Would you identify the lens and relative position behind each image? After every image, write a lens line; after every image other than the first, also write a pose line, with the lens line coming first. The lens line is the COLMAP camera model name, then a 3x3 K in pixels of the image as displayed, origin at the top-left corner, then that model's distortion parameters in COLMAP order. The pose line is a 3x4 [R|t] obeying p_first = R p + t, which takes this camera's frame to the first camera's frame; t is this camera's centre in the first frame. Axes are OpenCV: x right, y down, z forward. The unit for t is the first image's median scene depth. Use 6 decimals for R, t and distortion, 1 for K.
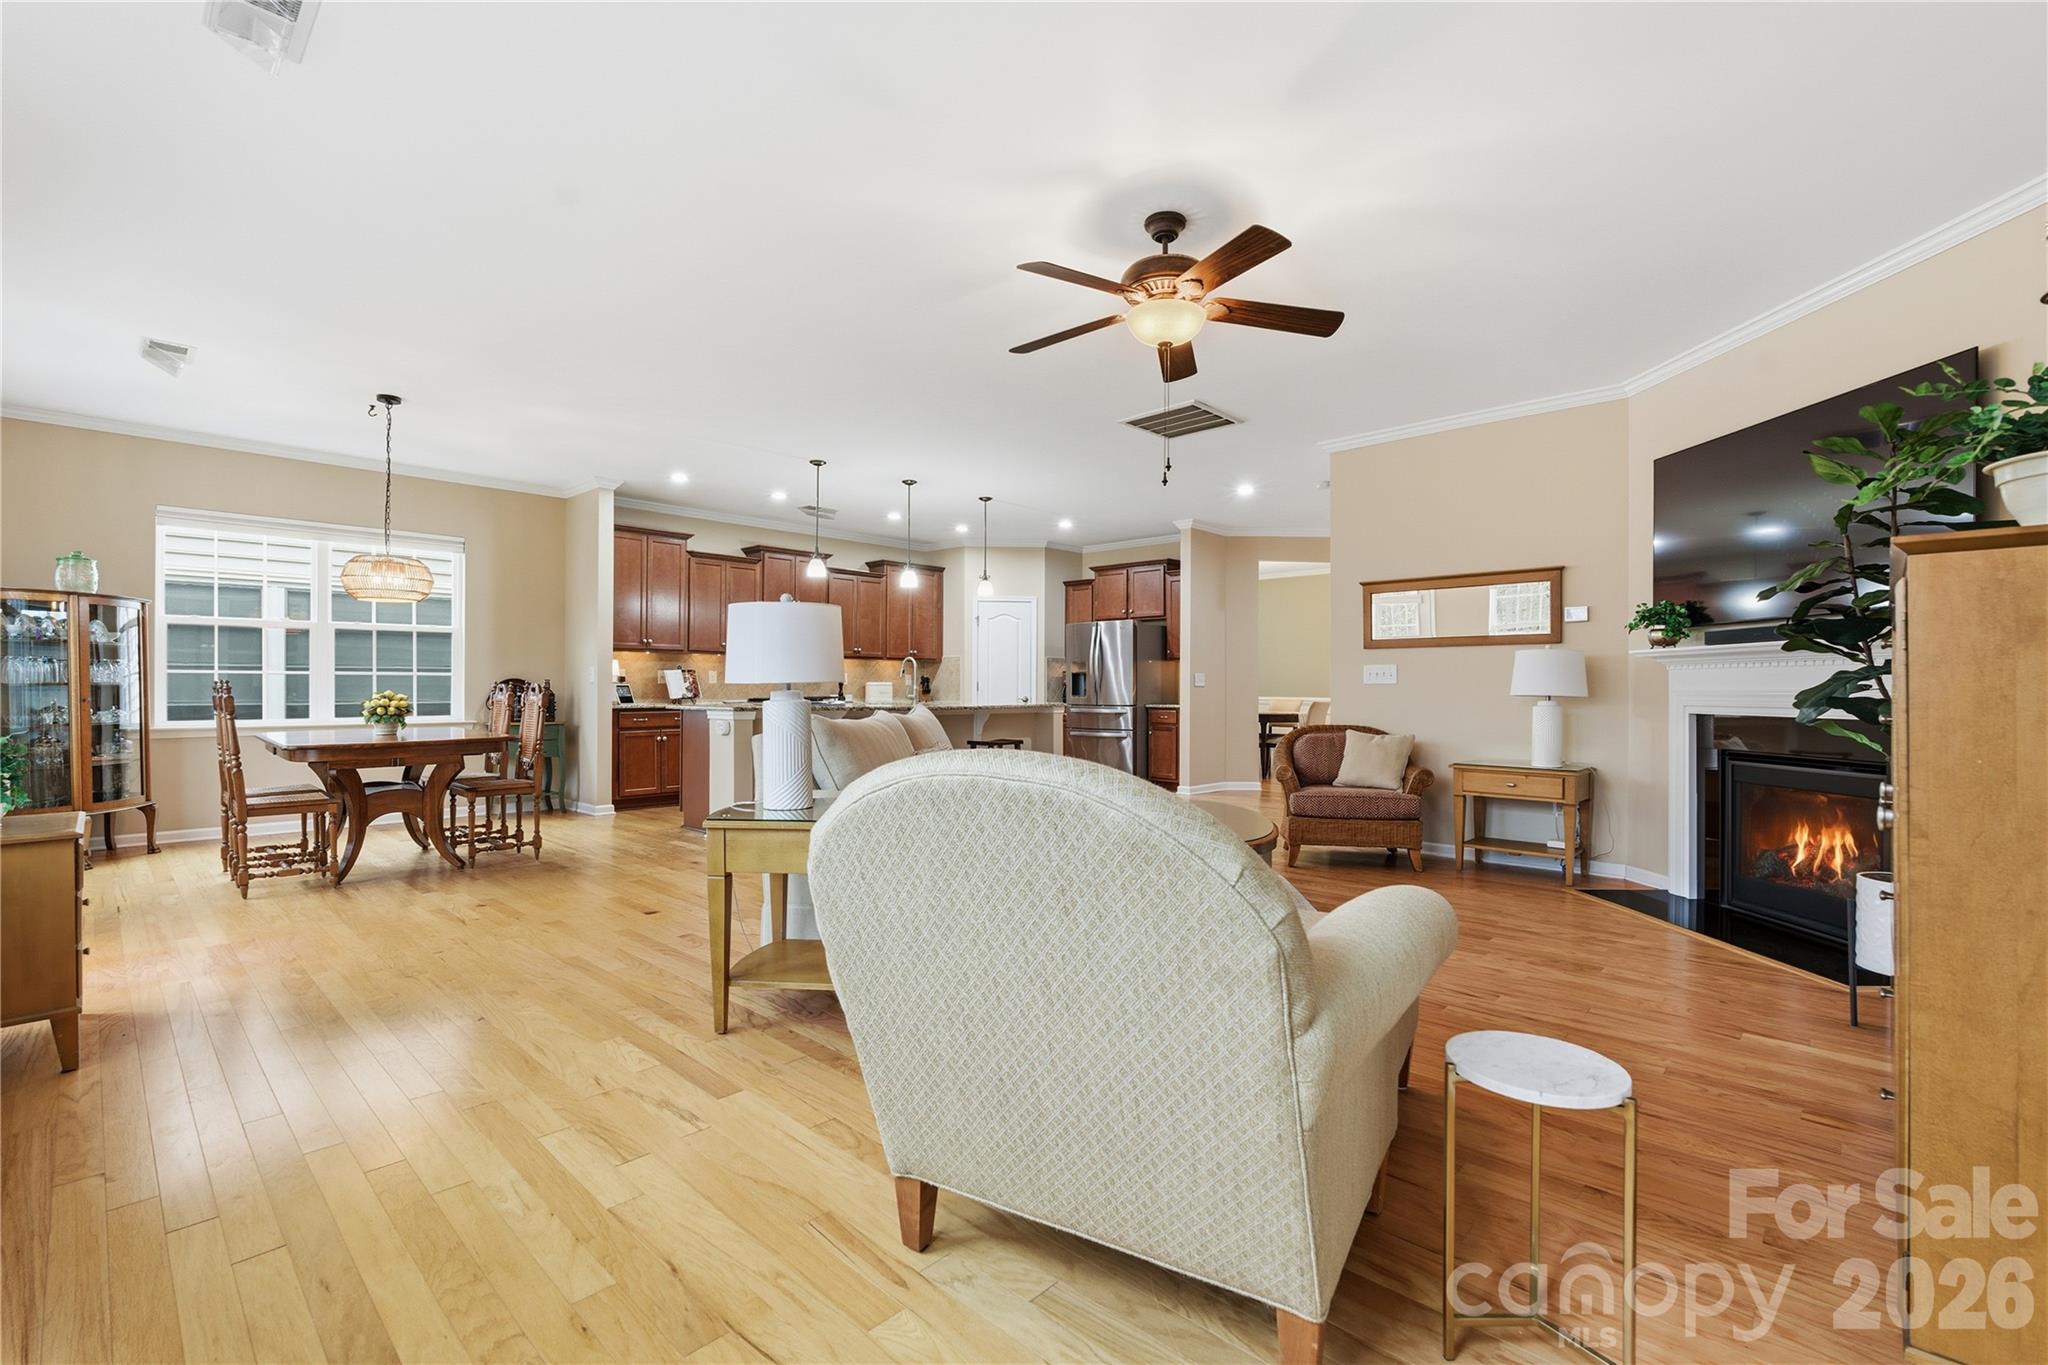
lens RADIAL K [[899.7, 0, 1024.0], [0, 899.7, 682.5], [0, 0, 1]] dist [-0.010329, 0.004543]
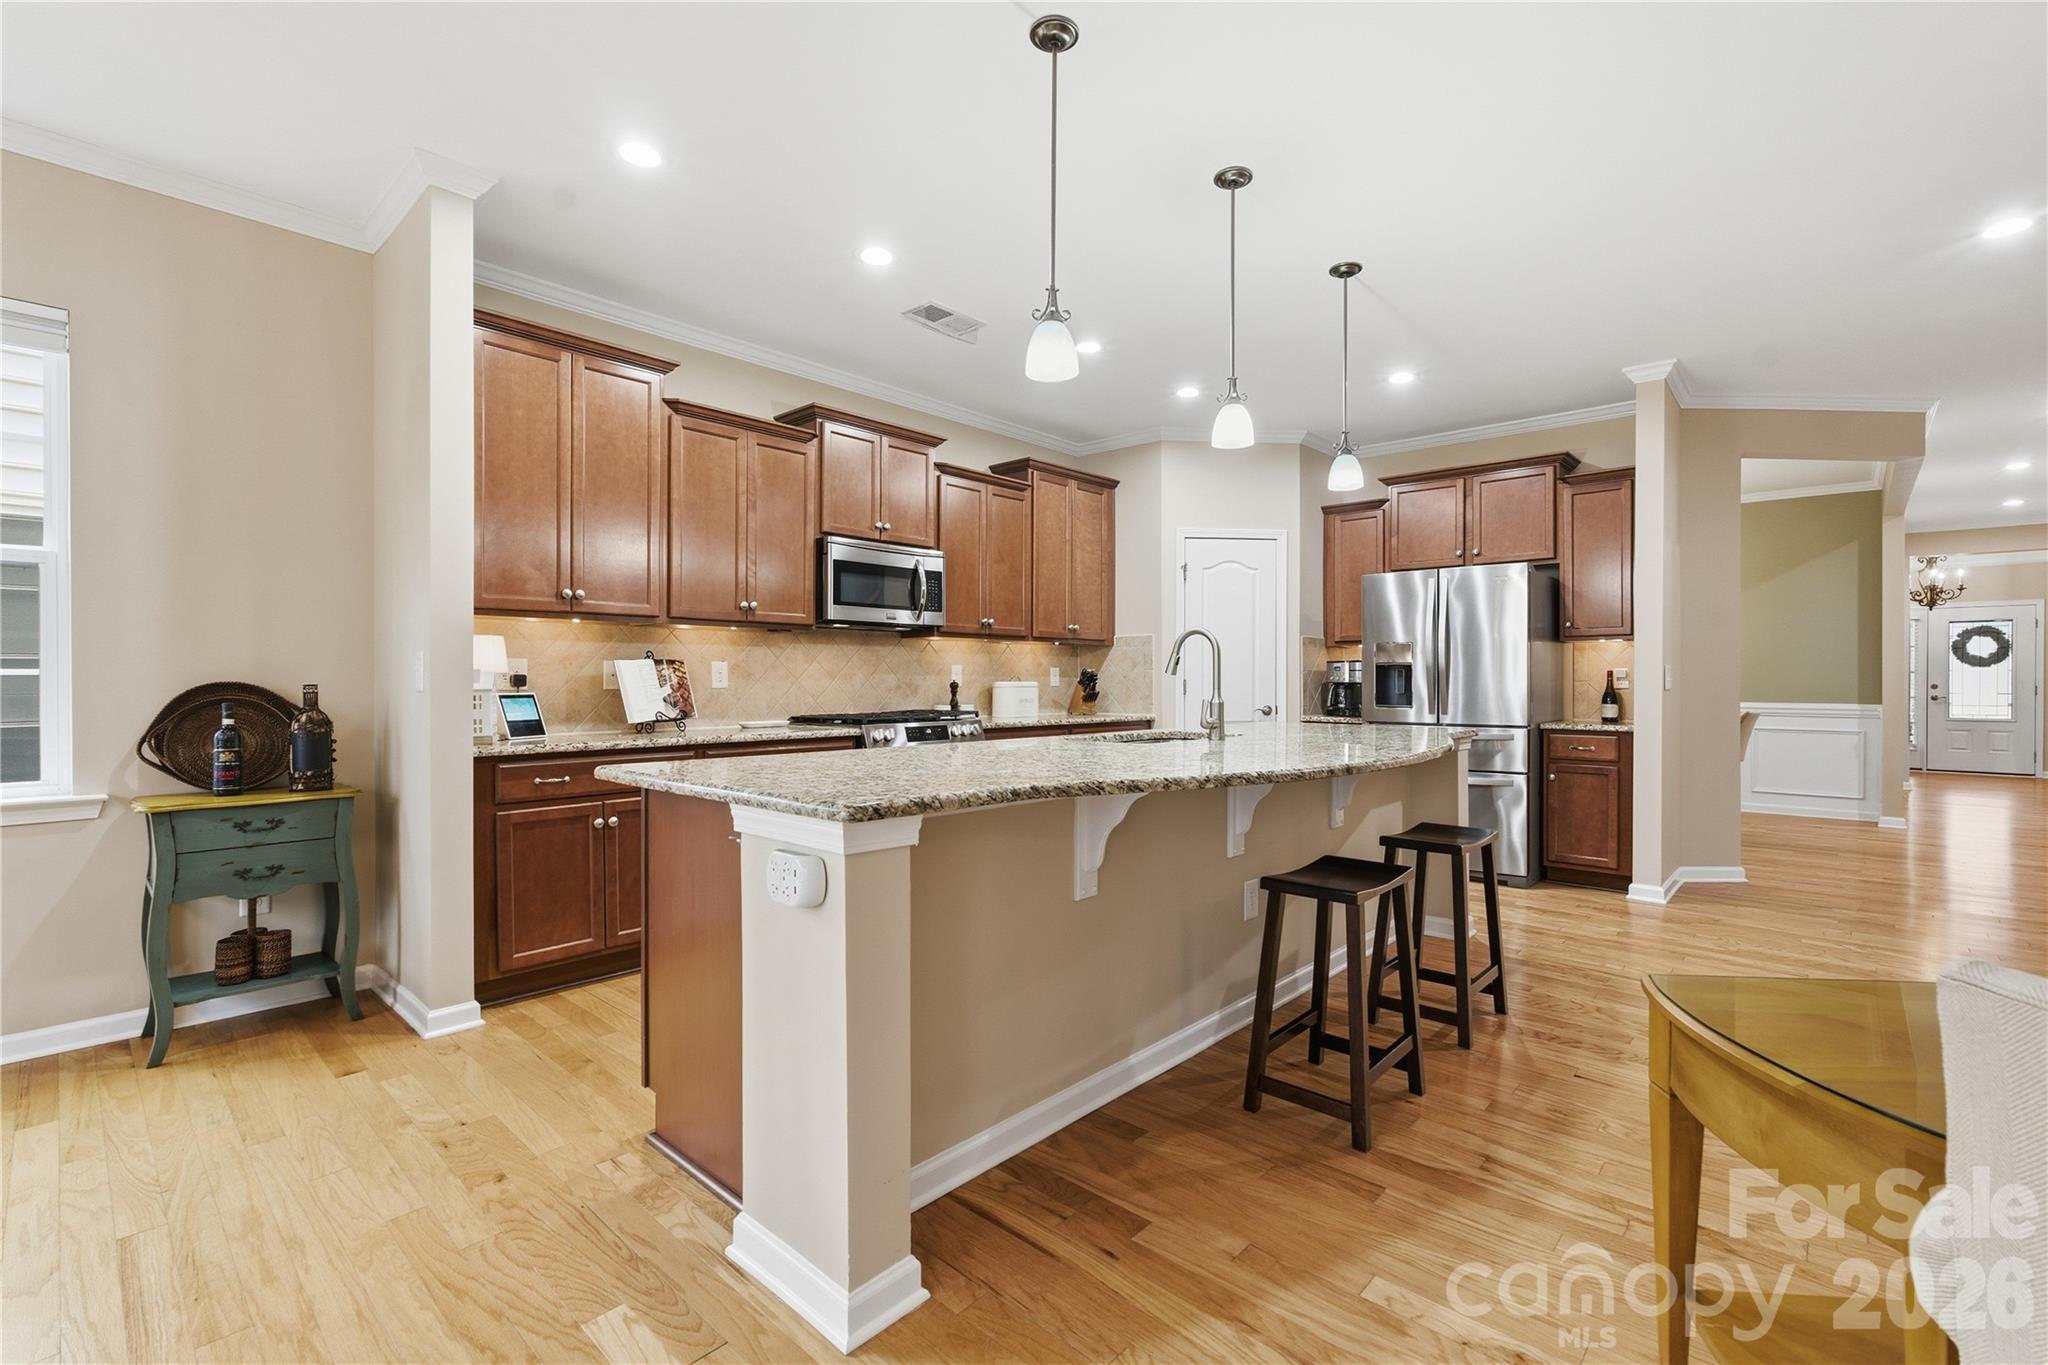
lens RADIAL K [[899.7, 0, 1024.0], [0, 899.7, 682.5], [0, 0, 1]] dist [-0.010329, 0.004543]
pose [[0.999874, -0.002164, 0.015705, -0.195338], [0.001997, 0.999941, 0.010641, -0.006507], [-0.015728, -0.010608, 0.999820, 0.527424]]
